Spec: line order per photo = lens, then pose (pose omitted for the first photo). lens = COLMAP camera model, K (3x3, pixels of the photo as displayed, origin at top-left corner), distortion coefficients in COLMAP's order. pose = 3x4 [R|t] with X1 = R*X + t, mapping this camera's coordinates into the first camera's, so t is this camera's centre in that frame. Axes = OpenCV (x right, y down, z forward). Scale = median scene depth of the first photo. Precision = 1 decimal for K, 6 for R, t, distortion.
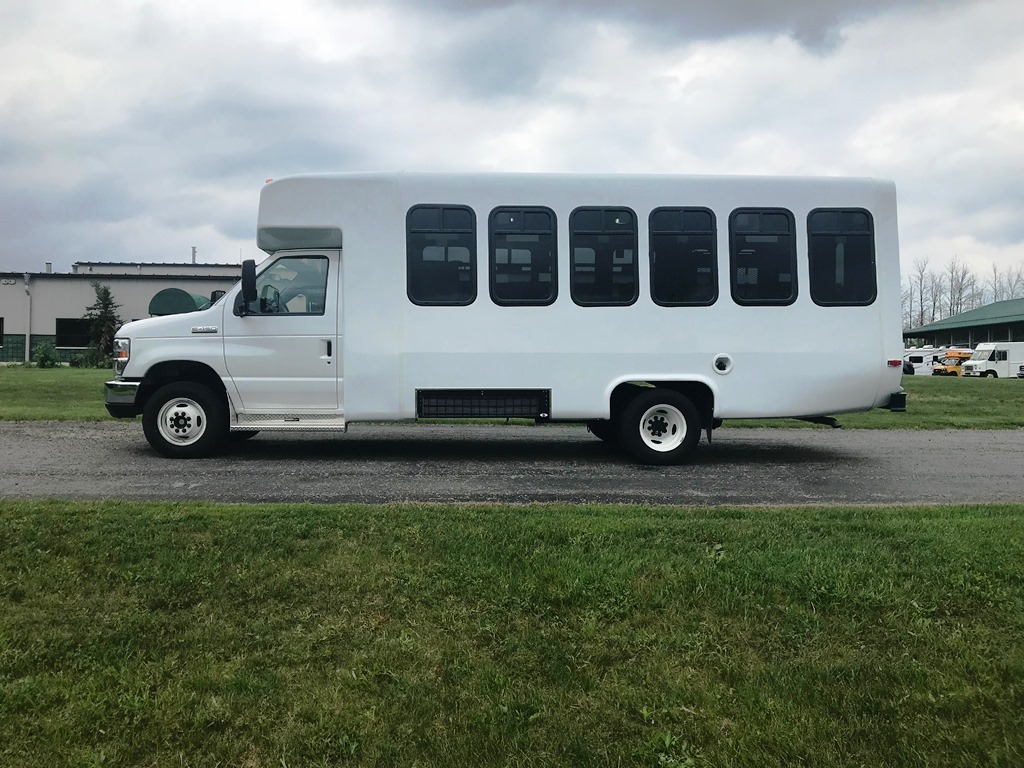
lens RADIAL K [[841.6, 0, 509.0], [0, 841.6, 382.0], [0, 0, 1]] dist [0.045729, -0.064288]
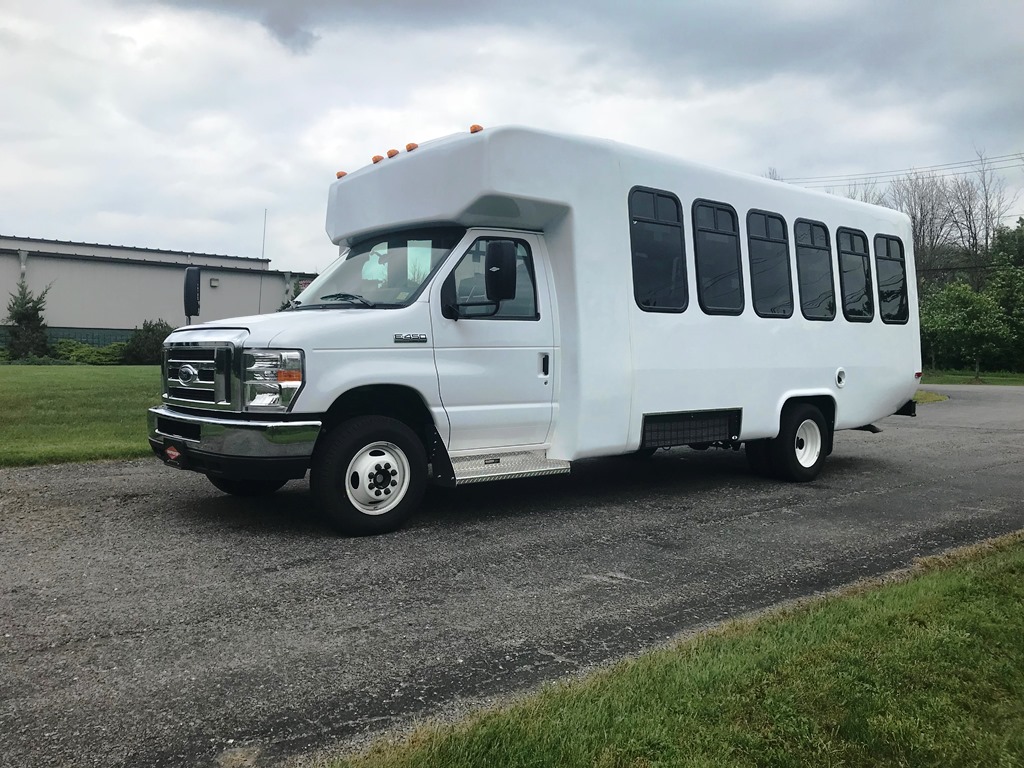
lens RADIAL K [[841.6, 0, 508.6], [0, 841.6, 379.6], [0, 0, 1]] dist [0.045729, -0.064288]
pose [[0.801043, -0.015535, 0.598406, -0.693560], [0.007855, 0.999850, 0.015442, -0.038093], [-0.598556, -0.007669, 0.801045, 0.421255]]
